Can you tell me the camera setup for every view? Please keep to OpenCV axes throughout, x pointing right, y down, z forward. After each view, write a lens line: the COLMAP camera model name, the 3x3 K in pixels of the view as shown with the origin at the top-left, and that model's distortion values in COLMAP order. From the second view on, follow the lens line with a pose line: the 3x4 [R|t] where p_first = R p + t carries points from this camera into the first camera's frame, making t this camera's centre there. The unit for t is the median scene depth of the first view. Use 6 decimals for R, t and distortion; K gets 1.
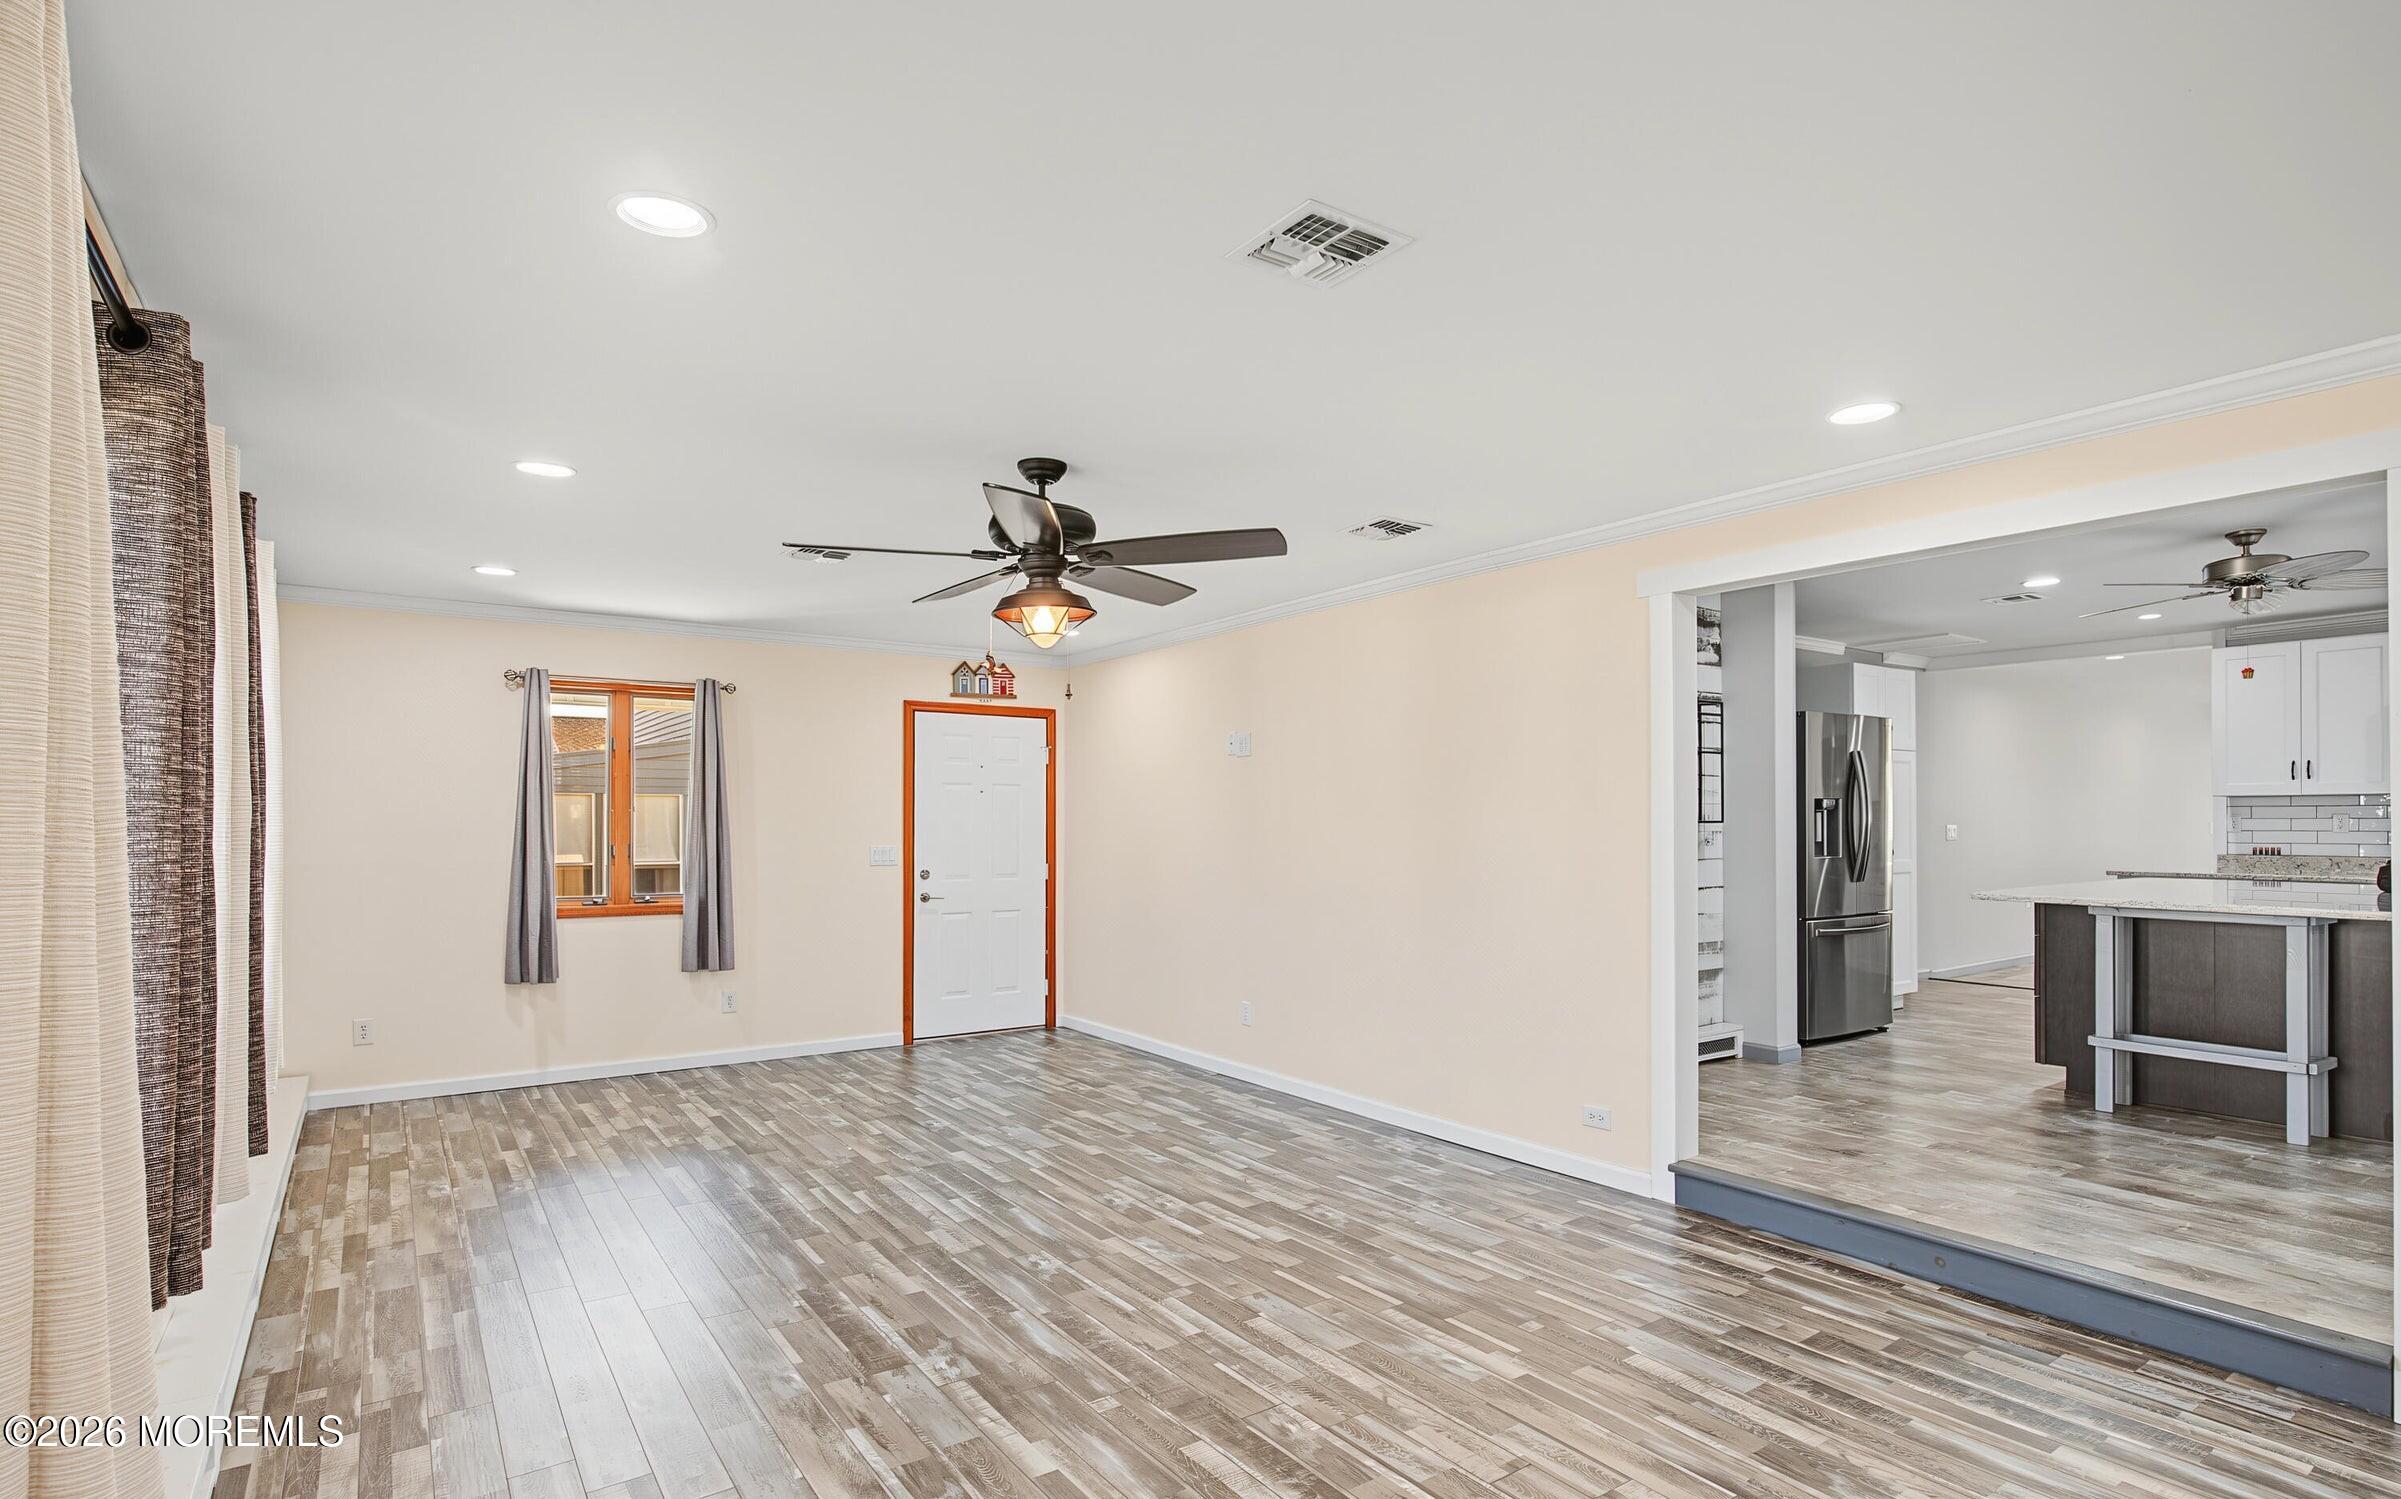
lens RADIAL K [[1180.1, 0, 1200.0], [0, 1180.1, 812.3], [0, 0, 1]] dist [-0.012583, 0.000196]
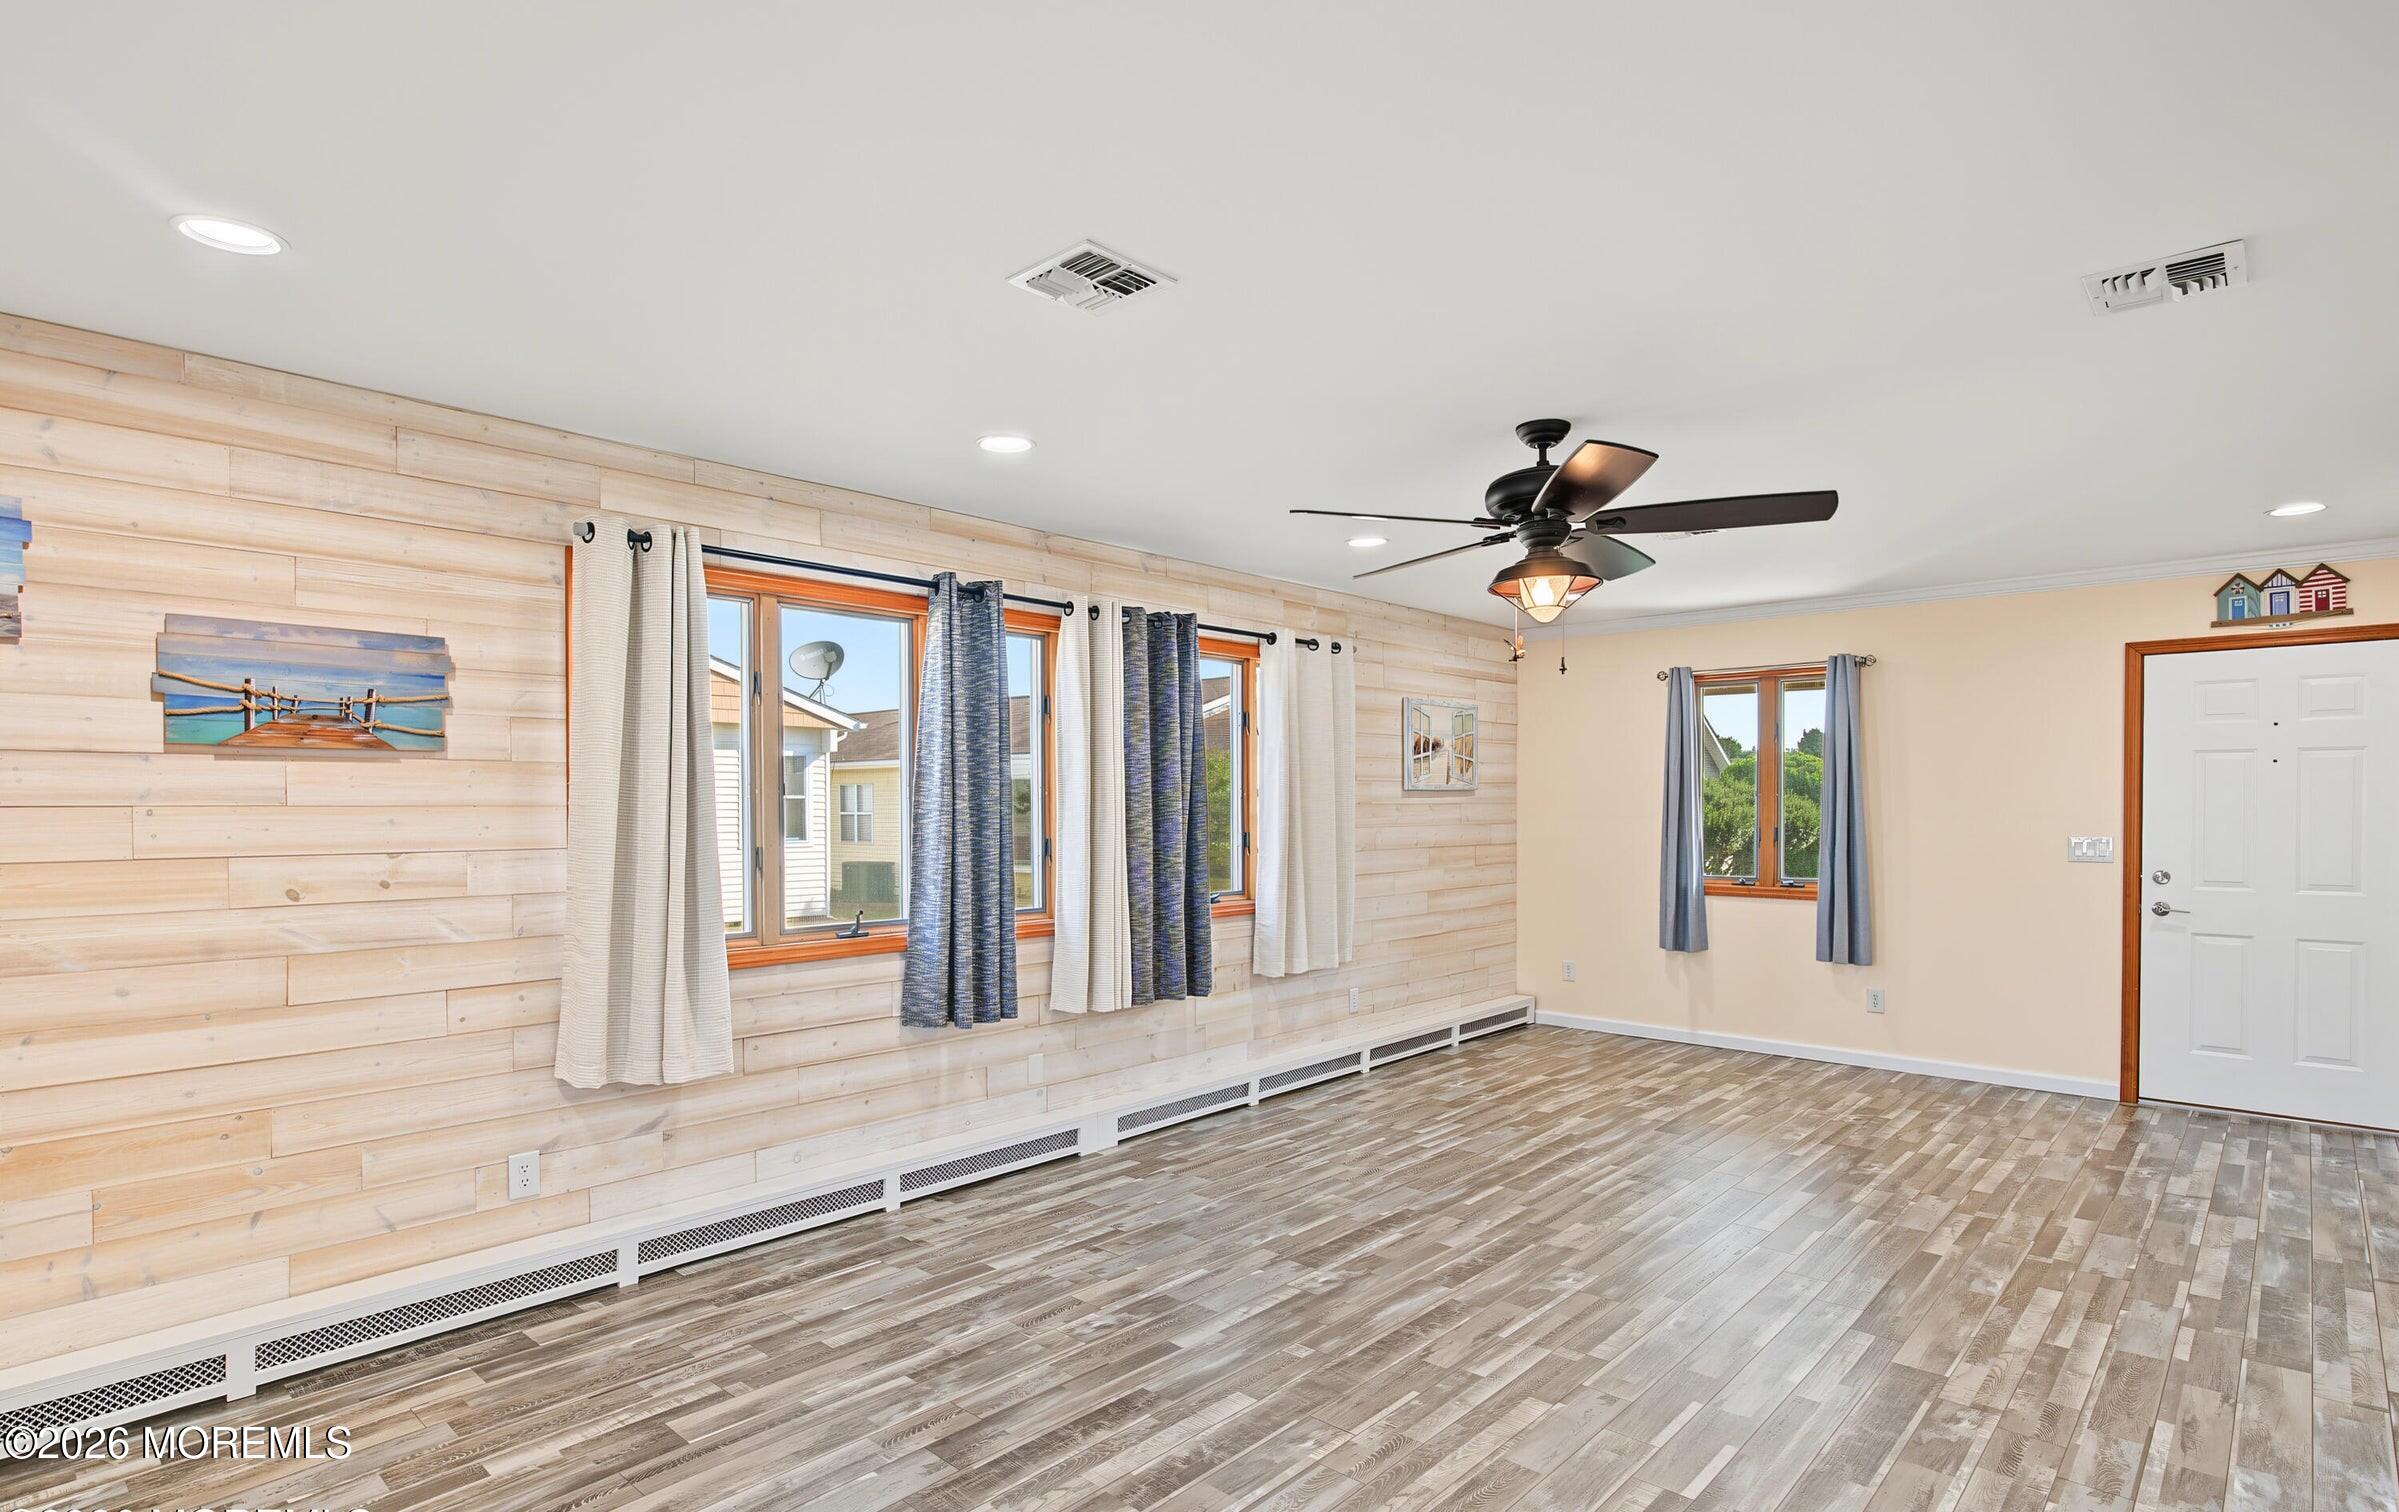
lens RADIAL K [[1200.2, 0, 1199.0], [0, 1200.2, 825.5], [0, 0, 1]] dist [0.000385, -0.000282]
pose [[0.211407, 0.018290, -0.977227, 0.525139], [0.010856, 0.999719, 0.021059, -0.002413], [0.977338, -0.015061, 0.211149, 0.369945]]
